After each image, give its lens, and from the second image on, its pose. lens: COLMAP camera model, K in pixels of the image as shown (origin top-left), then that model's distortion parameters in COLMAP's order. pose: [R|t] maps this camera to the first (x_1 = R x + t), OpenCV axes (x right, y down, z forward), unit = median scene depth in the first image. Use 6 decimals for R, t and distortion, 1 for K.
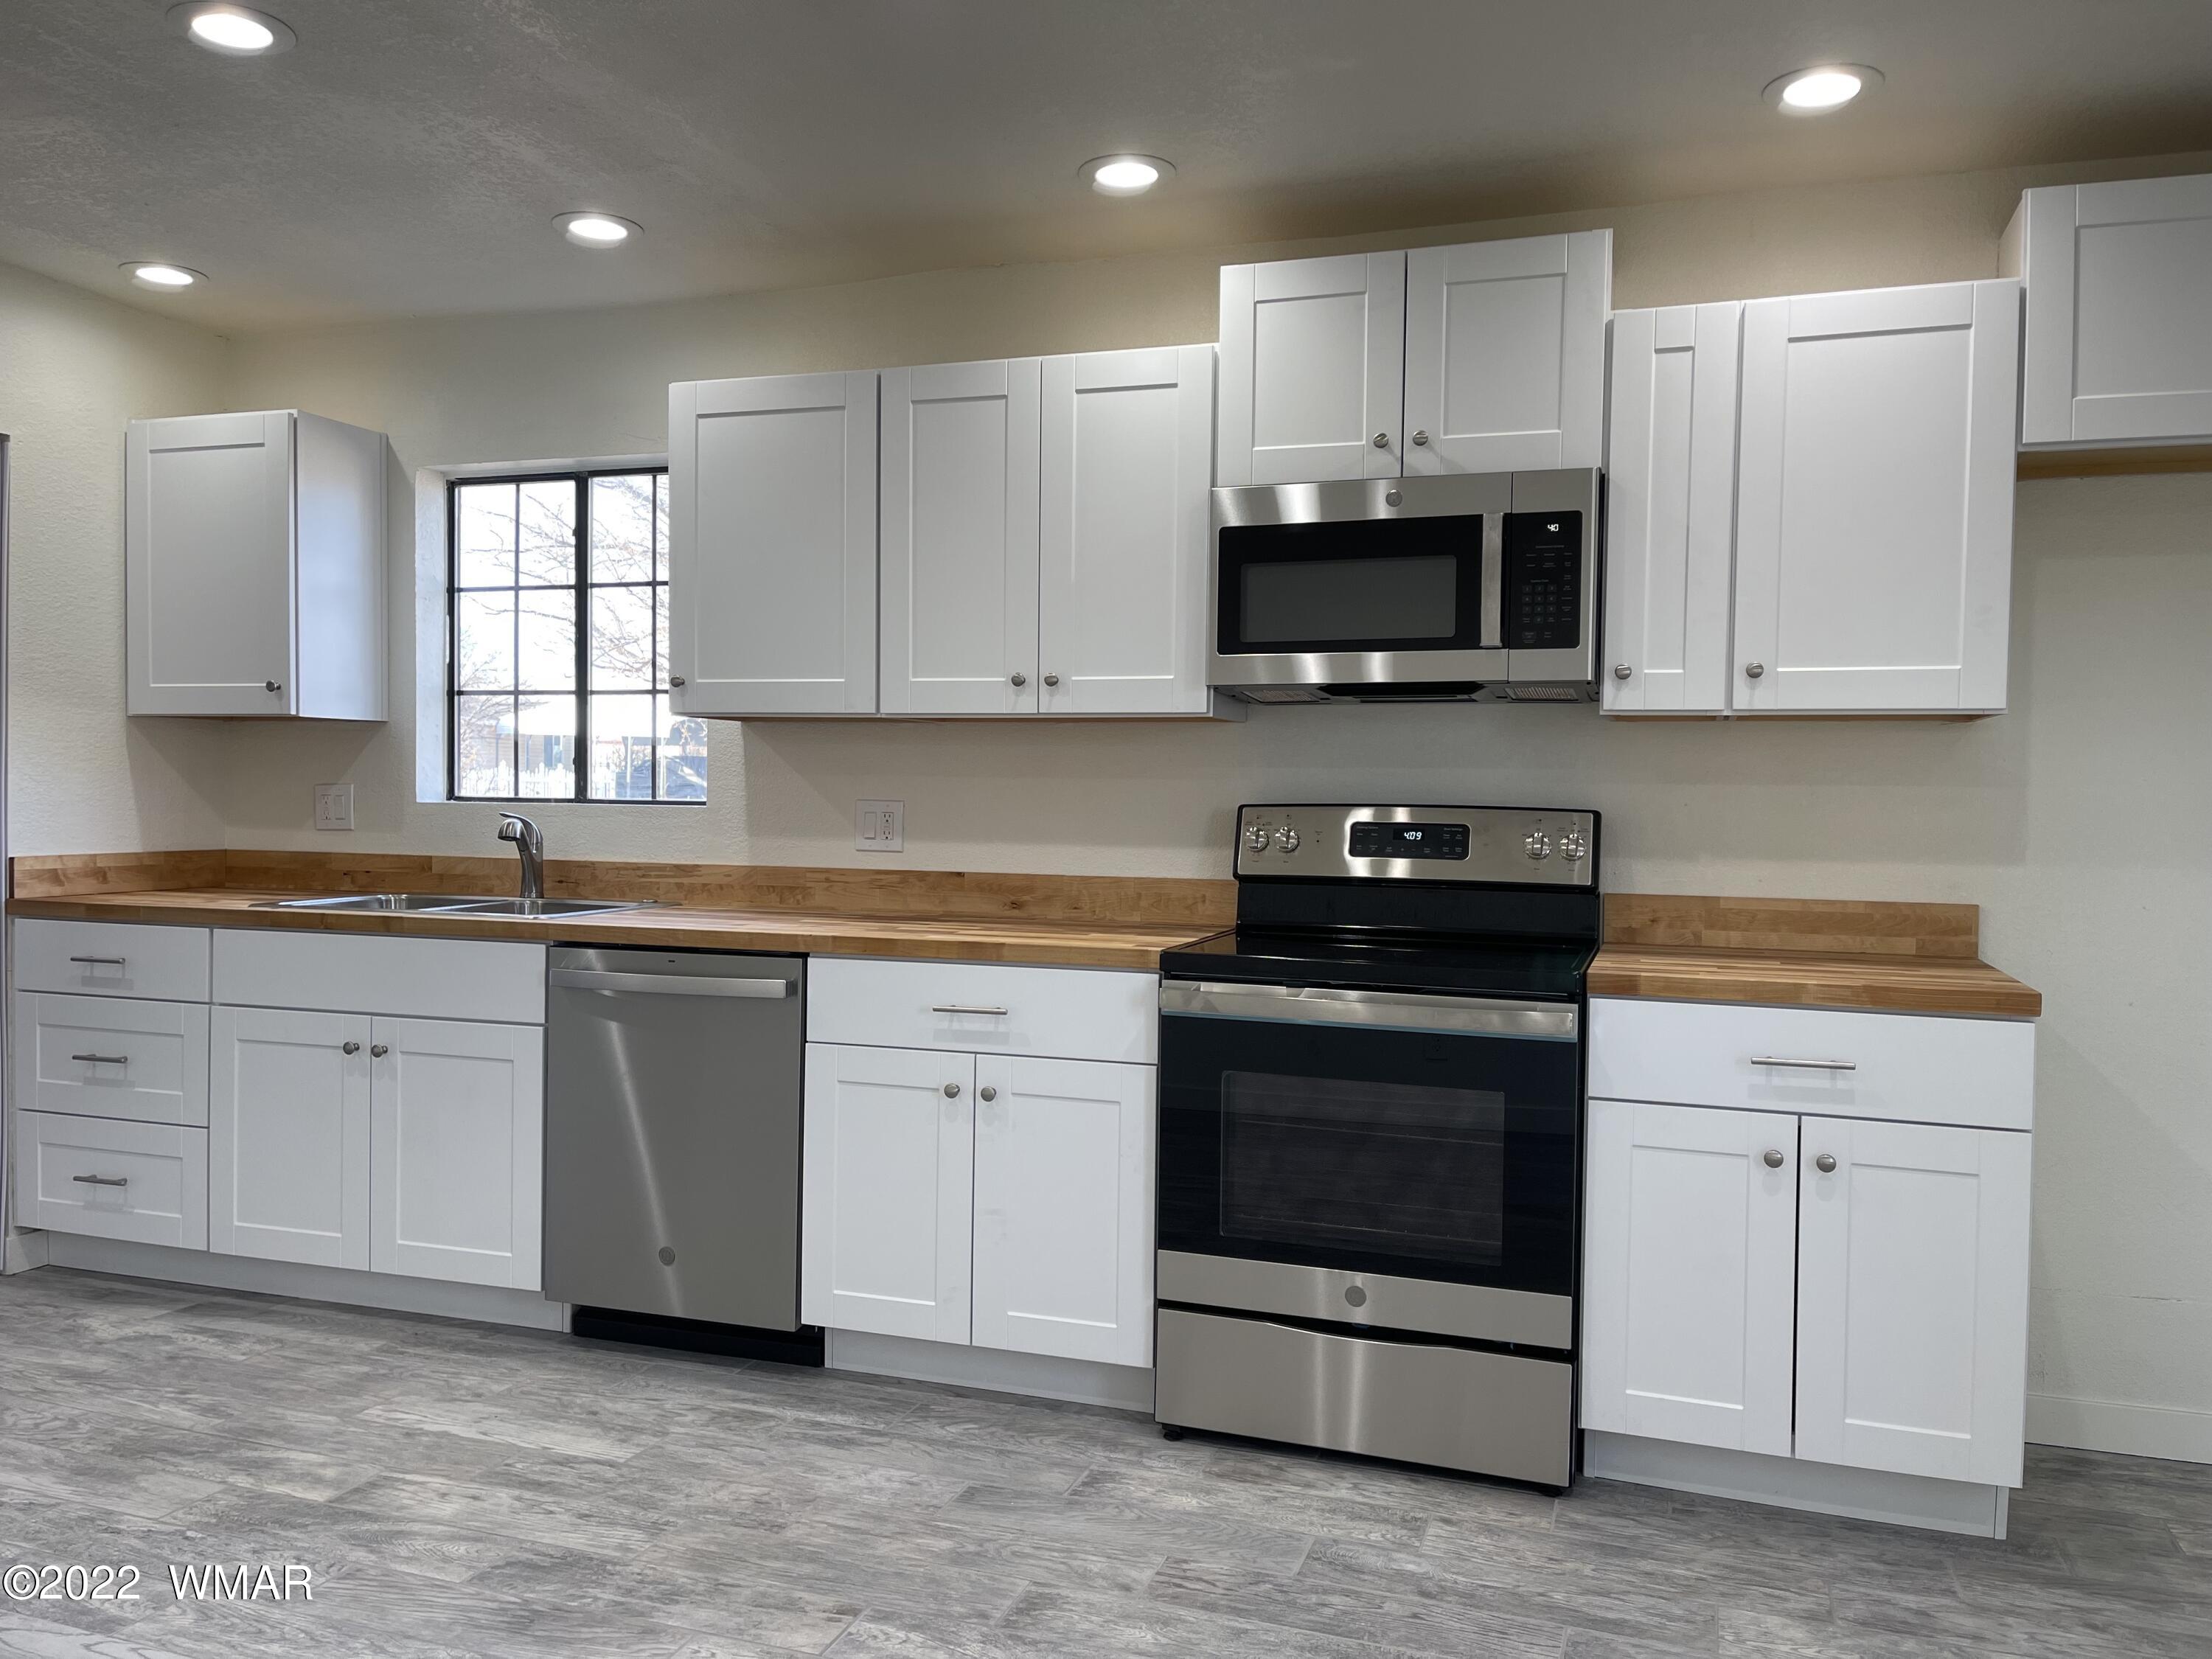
lens RADIAL K [[1704.0, 0, 1189.7], [0, 1704.0, 827.2], [0, 0, 1]] dist [0.075361, -0.087481]
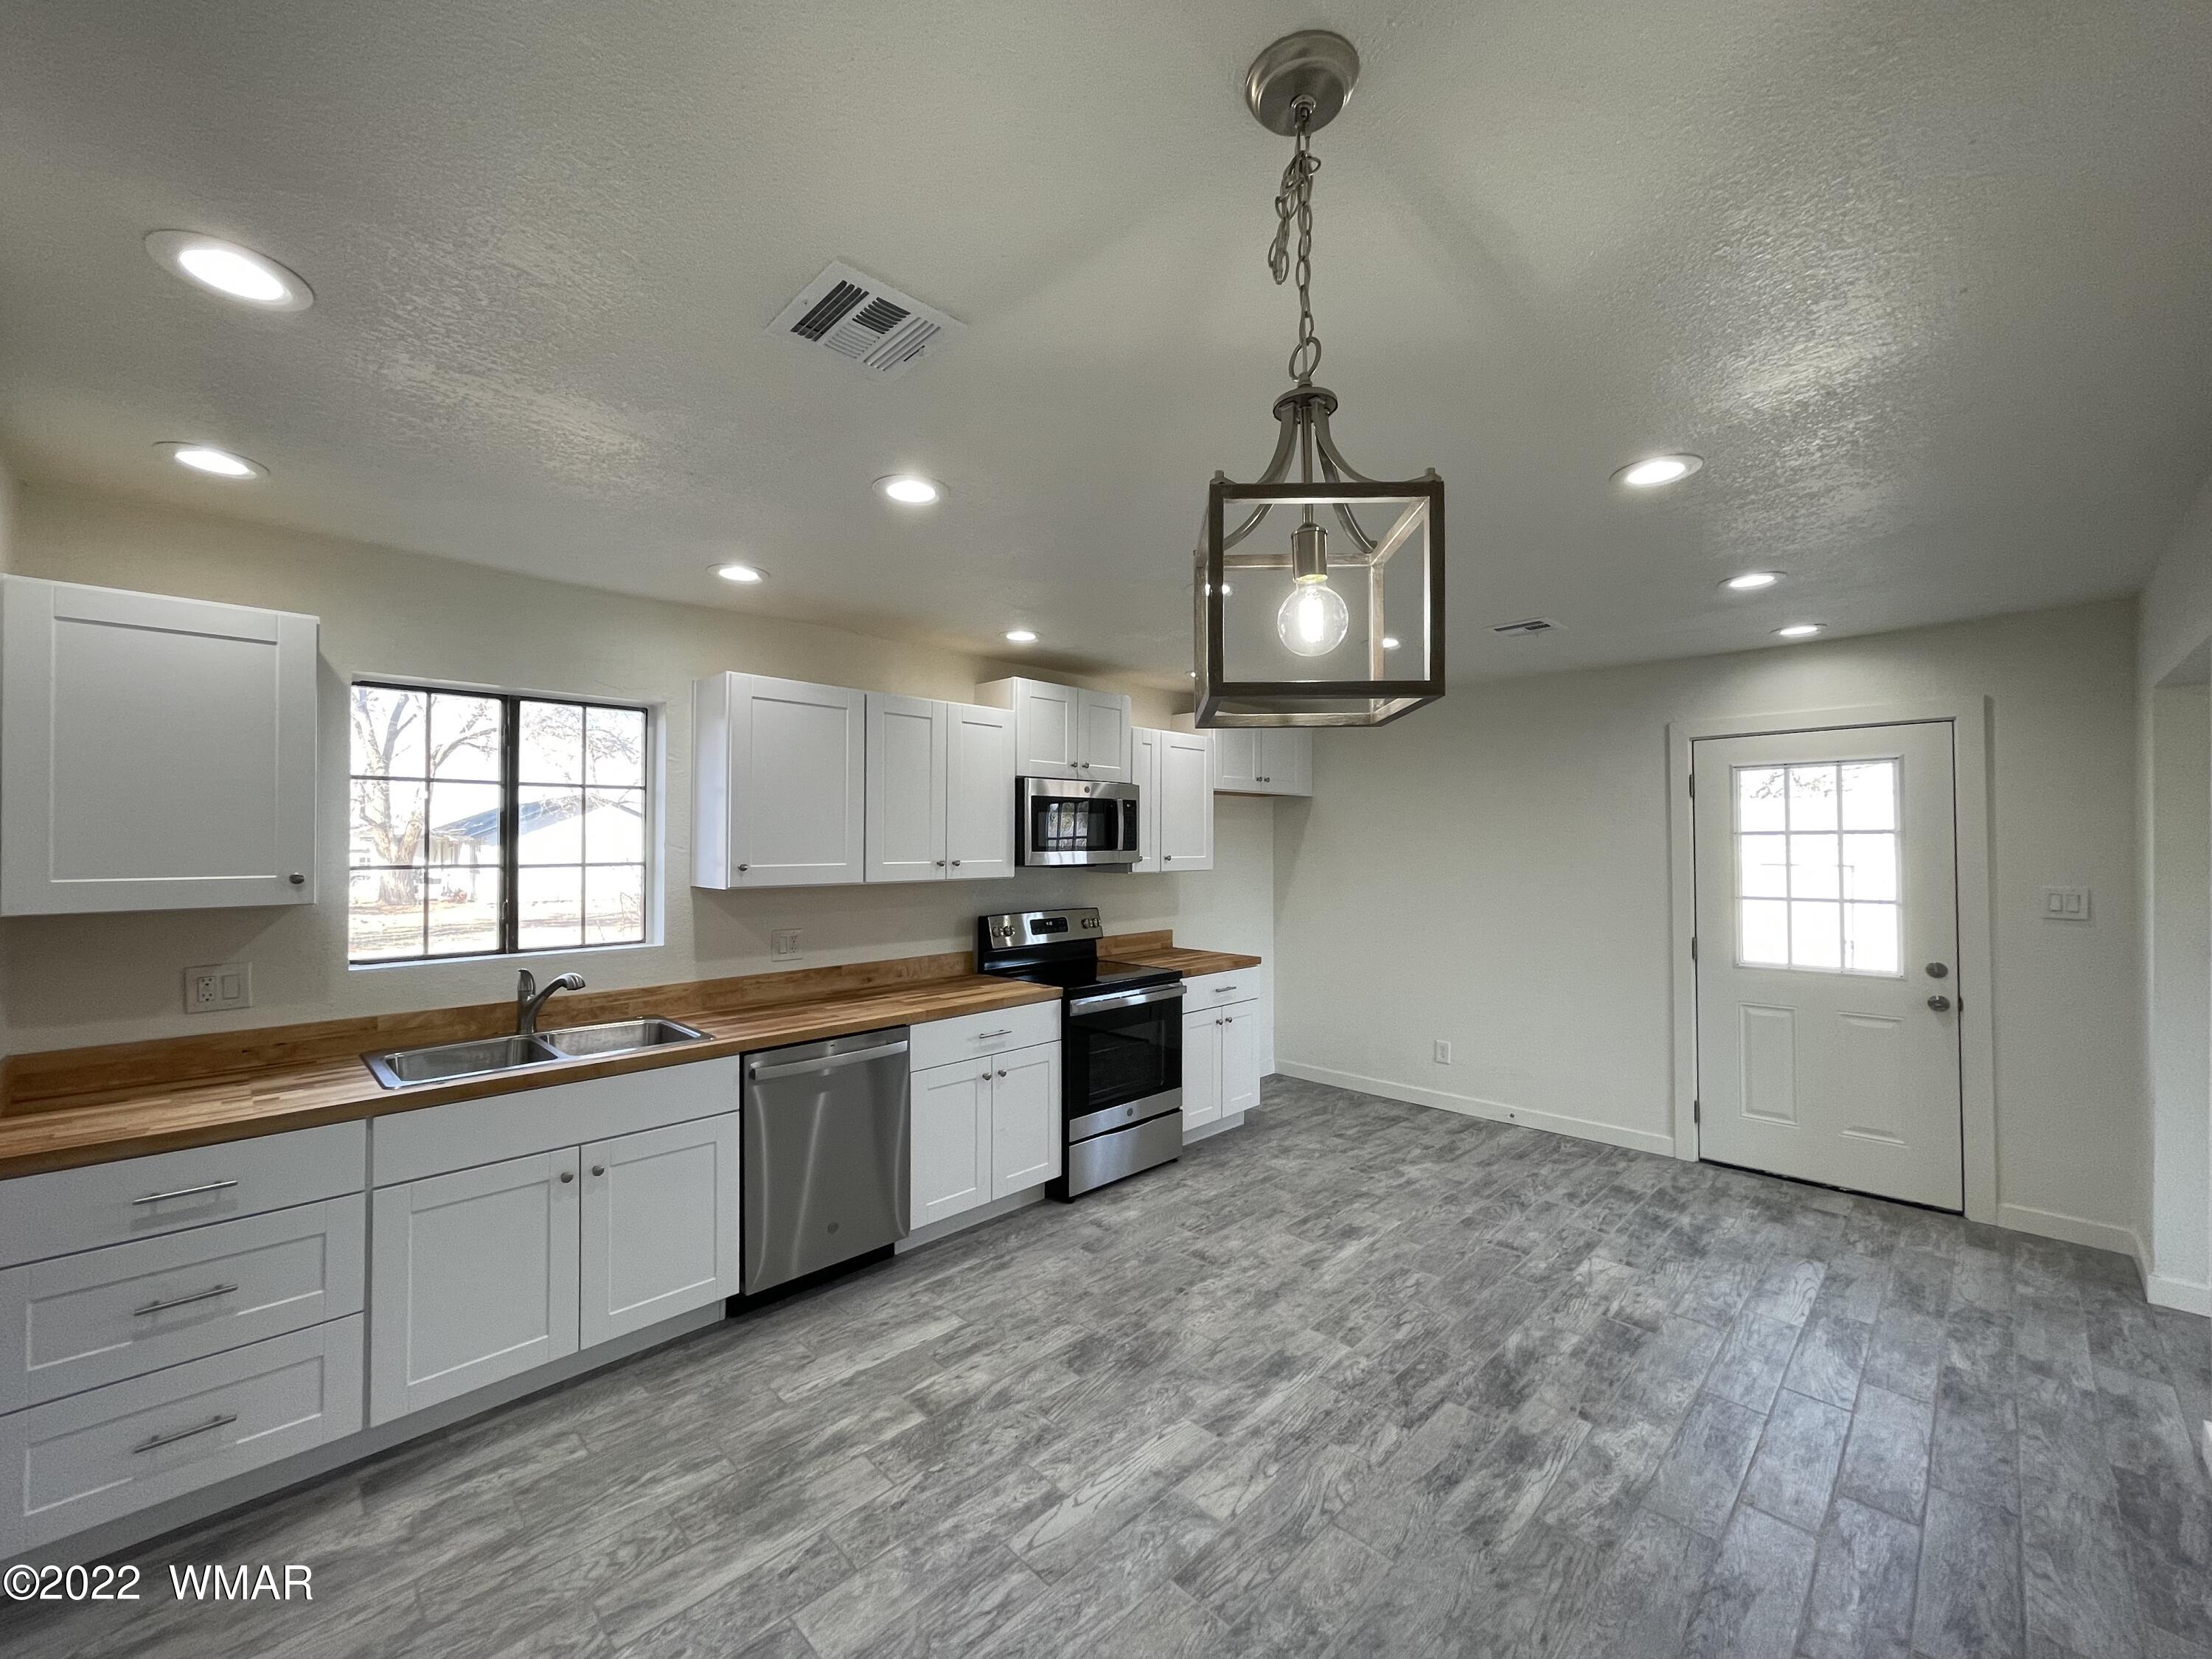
lens RADIAL K [[882.9, 0, 1098.3], [0, 882.9, 831.9], [0, 0, 1]] dist [0.004454, 0.000568]
pose [[0.444655, -0.003173, 0.895697, -1.029137], [0.021385, 0.999746, -0.007075, -0.123792], [-0.895447, 0.022301, 0.444610, 0.434024]]
